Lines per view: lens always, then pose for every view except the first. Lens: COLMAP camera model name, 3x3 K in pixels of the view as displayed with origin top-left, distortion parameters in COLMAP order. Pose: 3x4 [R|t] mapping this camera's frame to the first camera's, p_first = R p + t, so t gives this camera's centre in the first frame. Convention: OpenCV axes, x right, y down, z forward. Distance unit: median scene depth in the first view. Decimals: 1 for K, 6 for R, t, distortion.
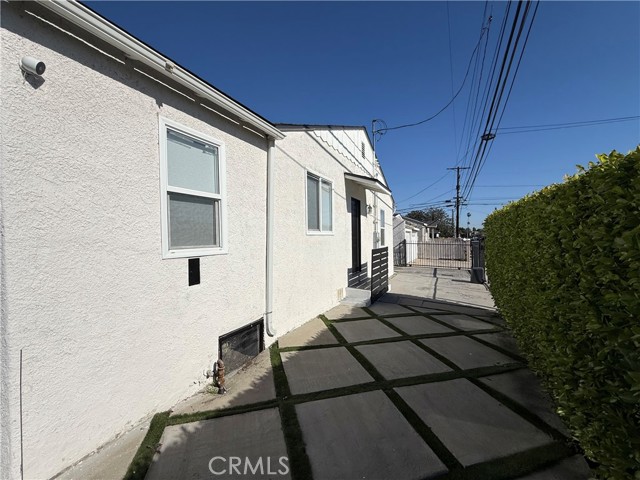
lens RADIAL K [[254.9, 0, 320.0], [0, 254.9, 240.0], [0, 0, 1]] dist [0.000400, -0.000318]
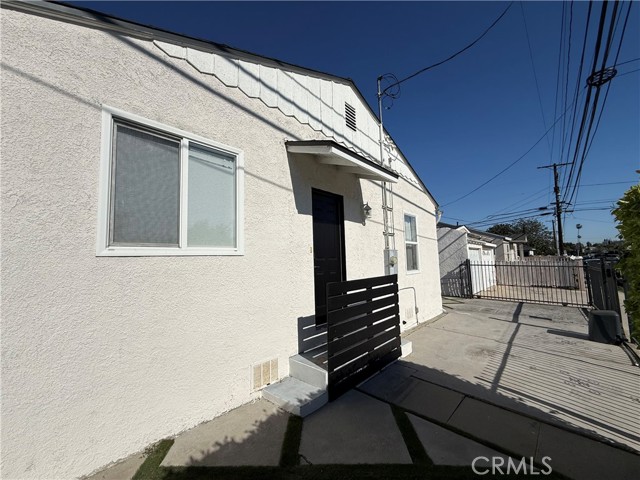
lens RADIAL K [[254.9, 0, 320.0], [0, 254.9, 240.0], [0, 0, 1]] dist [0.000400, -0.000318]
pose [[0.963804, -0.036166, -0.264148, 0.193022], [0.014156, 0.996301, -0.084757, -0.002629], [0.266237, 0.077950, 0.960751, 0.316403]]
